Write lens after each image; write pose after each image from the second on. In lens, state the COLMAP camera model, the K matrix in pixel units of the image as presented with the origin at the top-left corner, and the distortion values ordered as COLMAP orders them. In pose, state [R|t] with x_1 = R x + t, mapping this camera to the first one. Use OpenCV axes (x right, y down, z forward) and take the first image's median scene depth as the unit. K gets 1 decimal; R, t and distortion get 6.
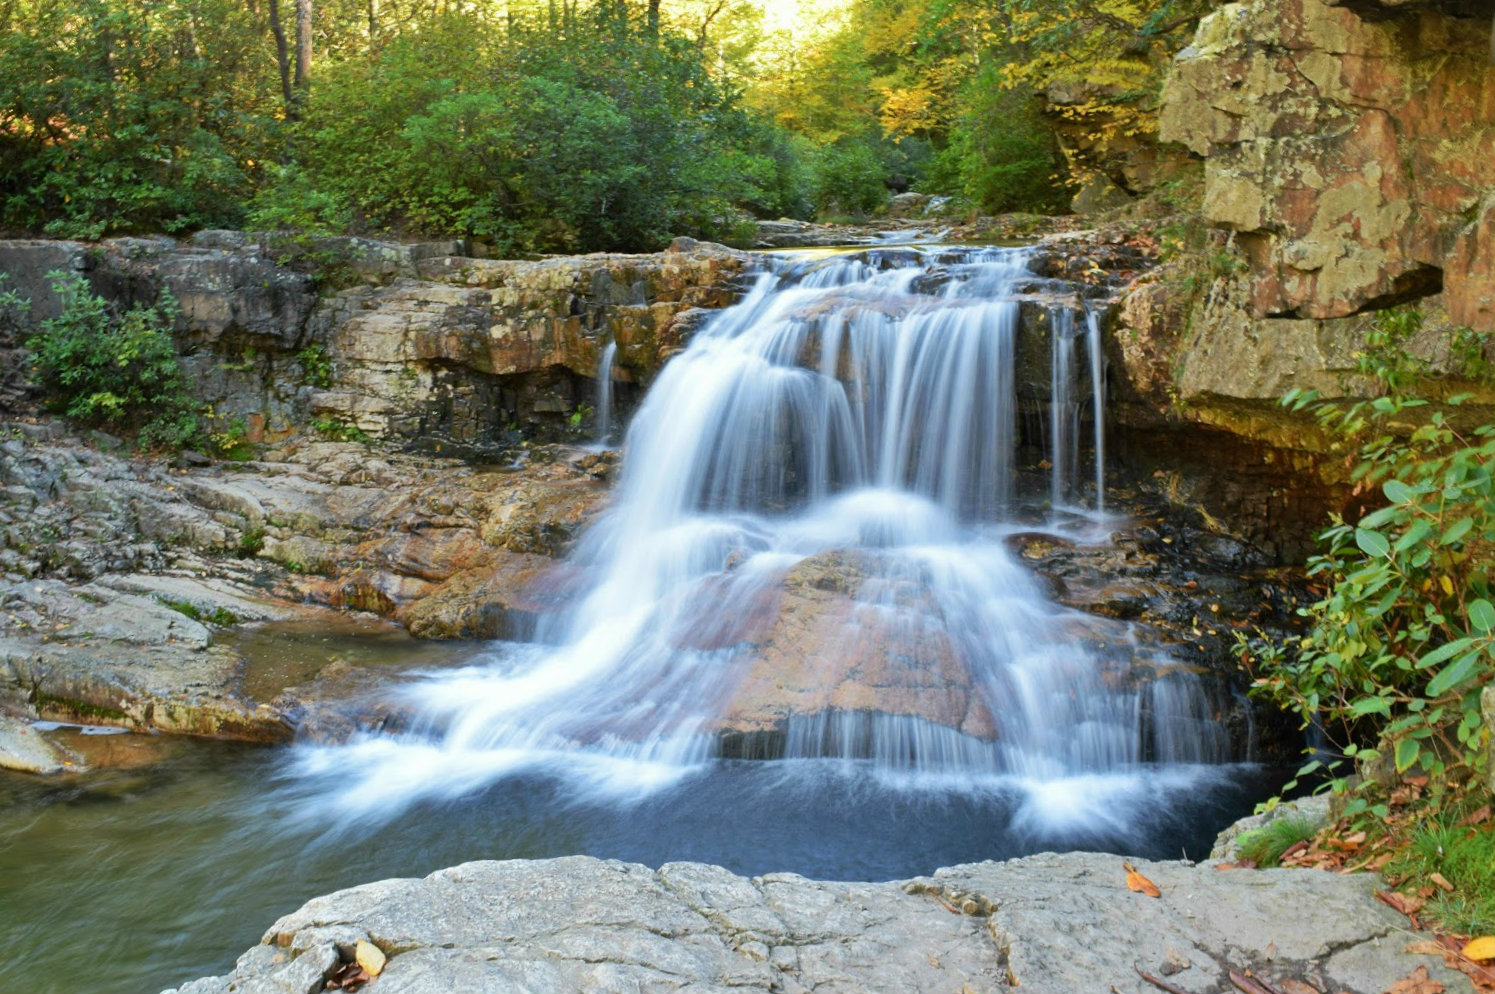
lens RADIAL K [[1251.9, 0, 742.8], [0, 1251.9, 479.7], [0, 0, 1]] dist [-0.070938, 0.006077]
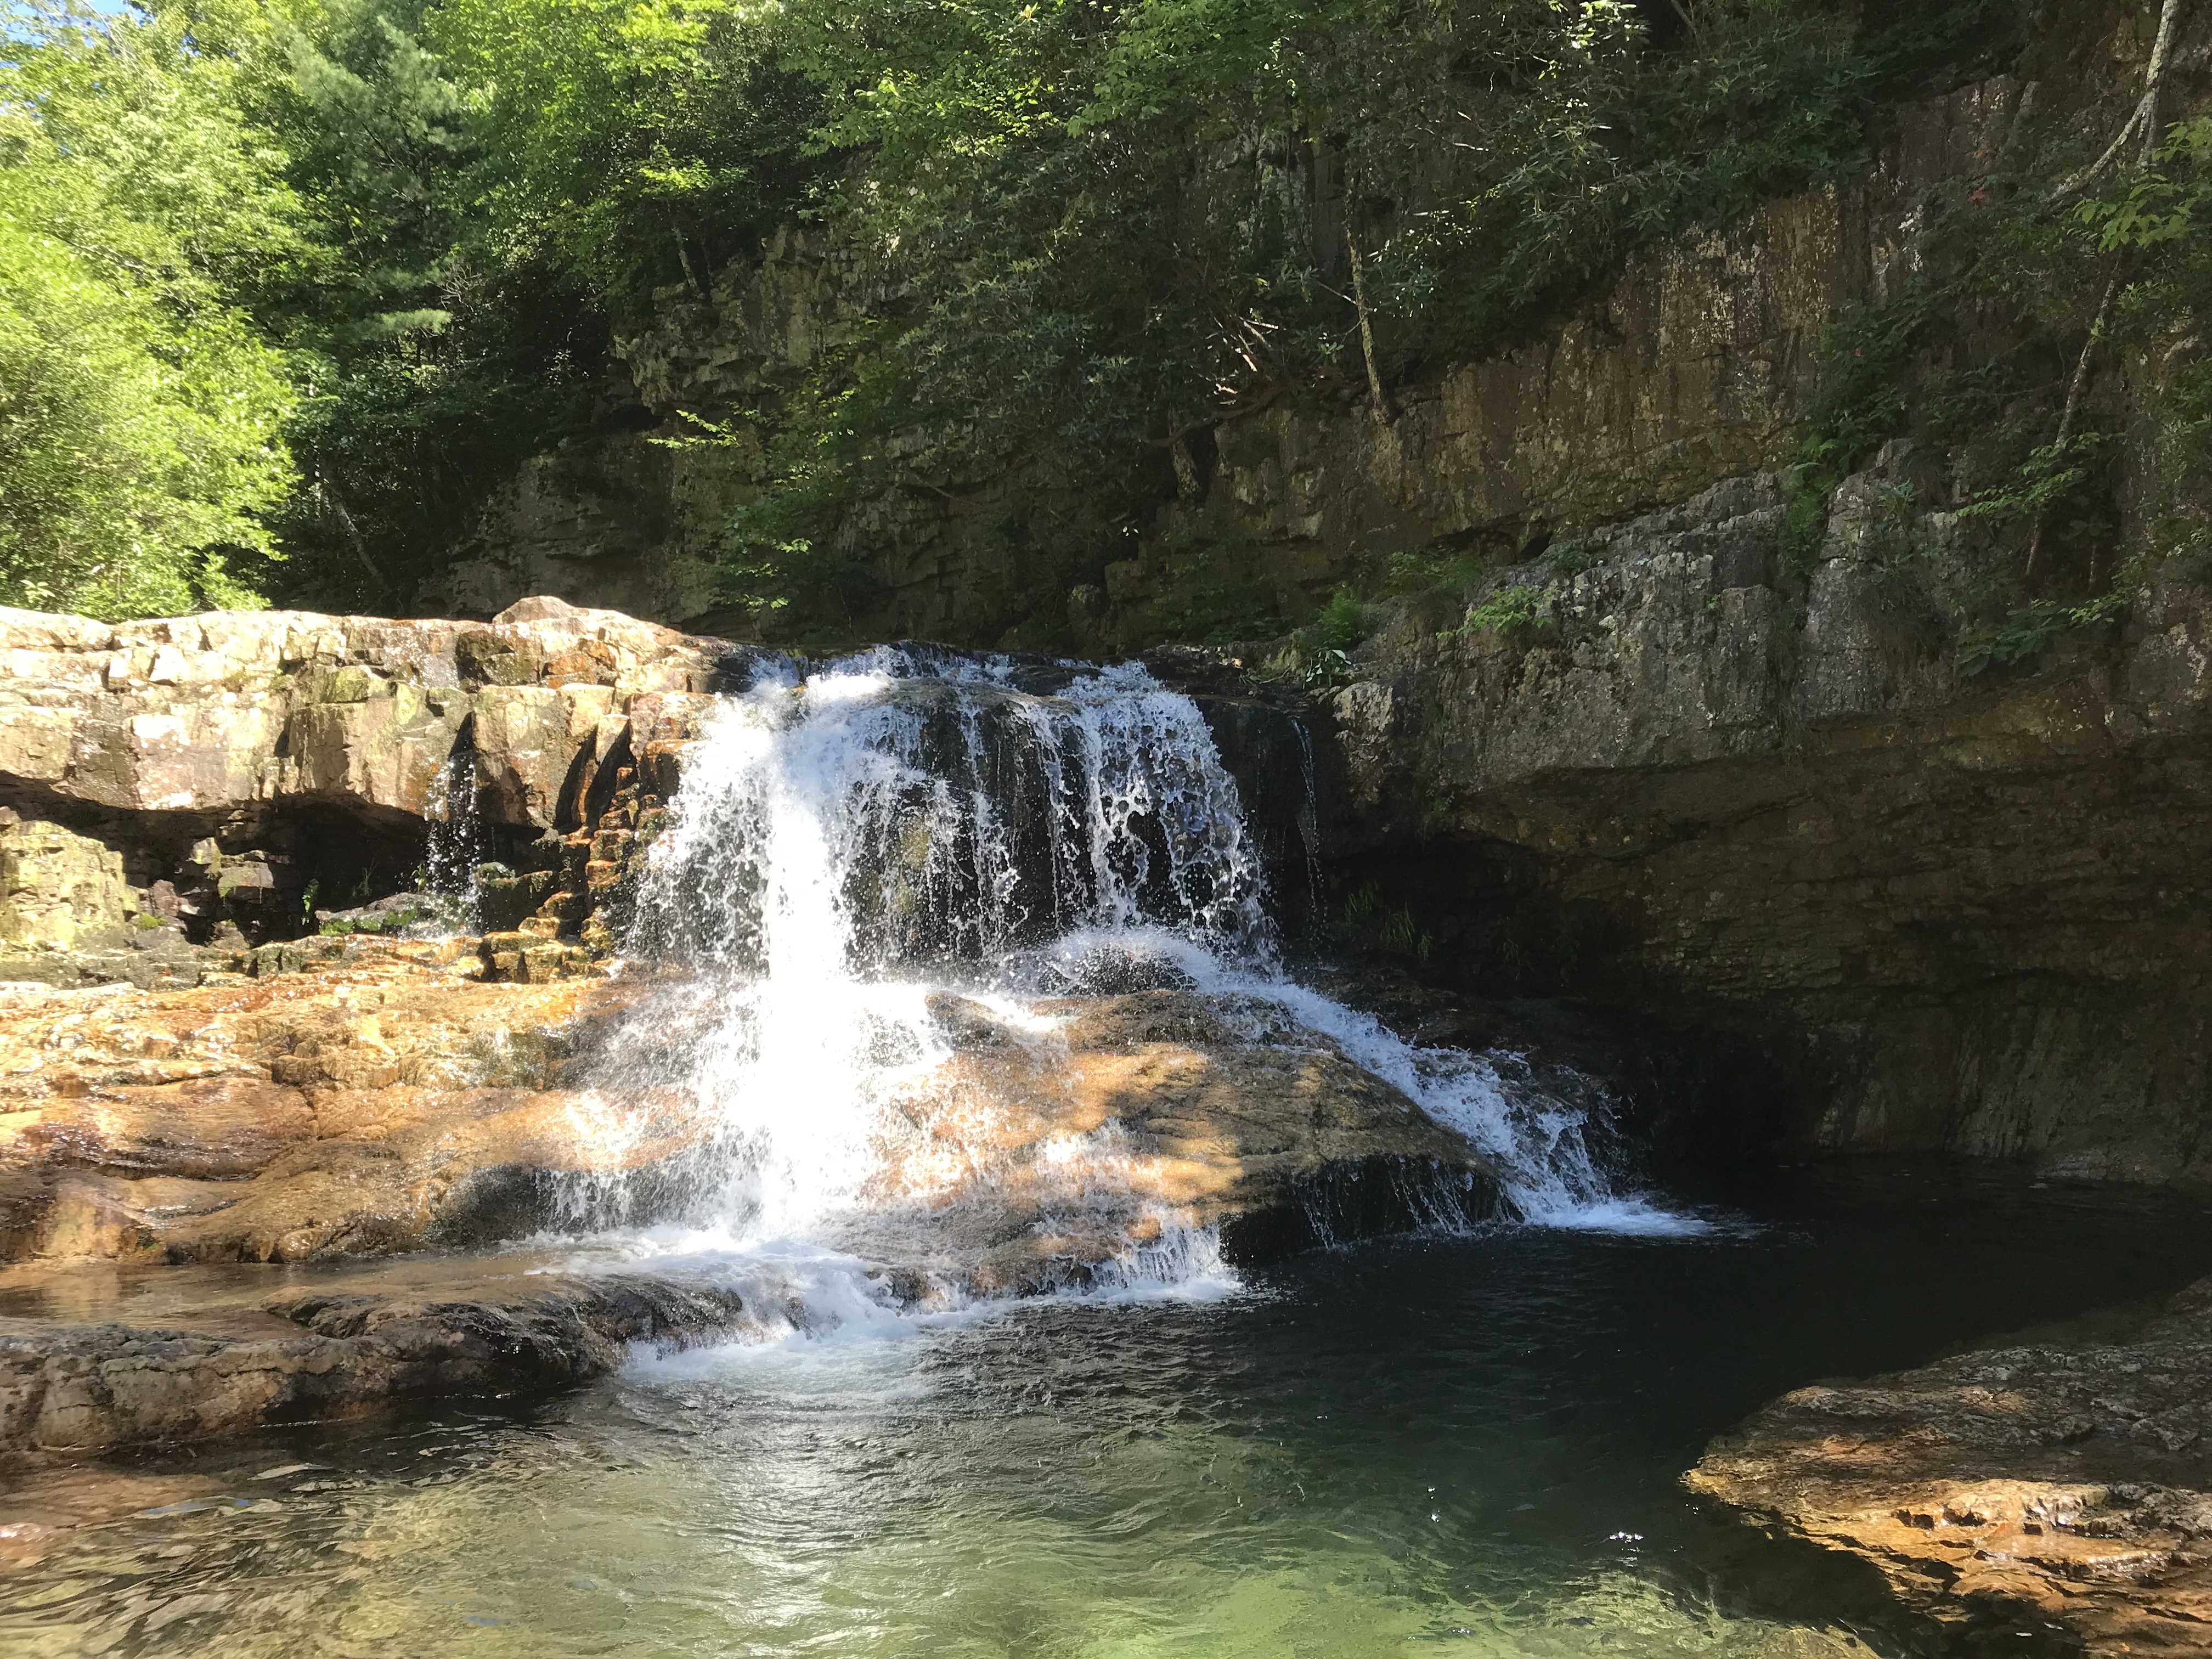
lens RADIAL K [[1825.9, 0, 1108.0], [0, 1825.9, 807.1], [0, 0, 1]] dist [0.055752, 0.001658]
pose [[0.659605, 0.088008, 0.746442, -0.533691], [0.125608, 0.966247, -0.224919, 0.138697], [-0.741042, 0.242117, 0.626288, 0.275519]]
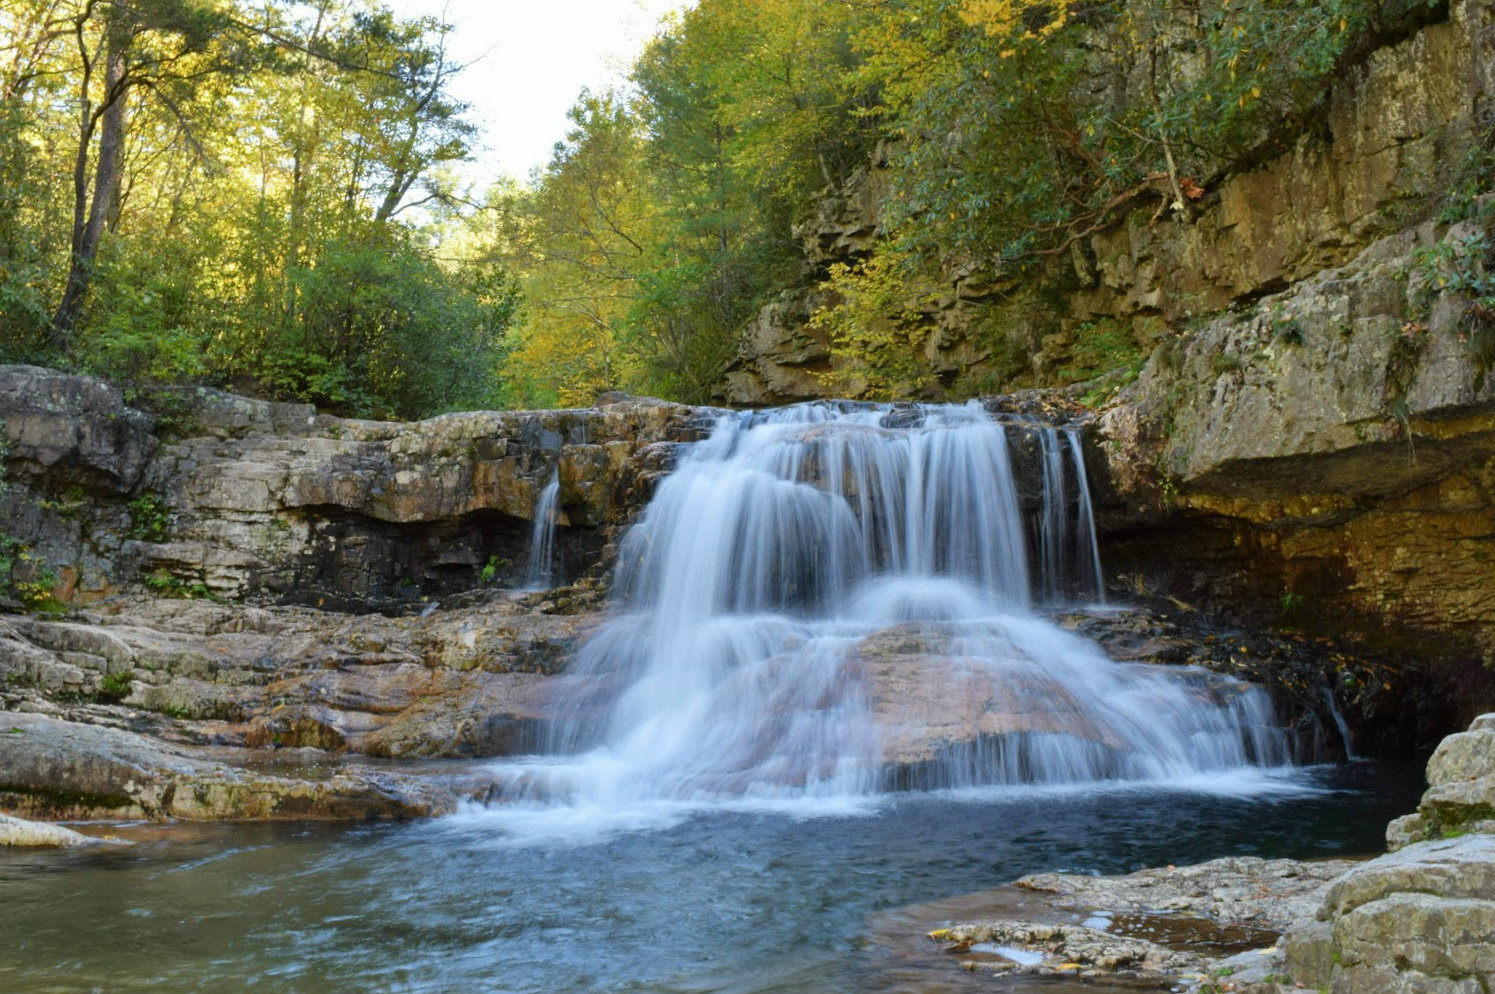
lens RADIAL K [[1251.9, 0, 742.8], [0, 1251.9, 479.7], [0, 0, 1]] dist [-0.070938, 0.006077]
pose [[0.916410, 0.075313, 0.393090, -0.356674], [0.049237, 0.953463, -0.297463, 0.187941], [-0.397200, 0.291953, 0.870055, 0.088992]]
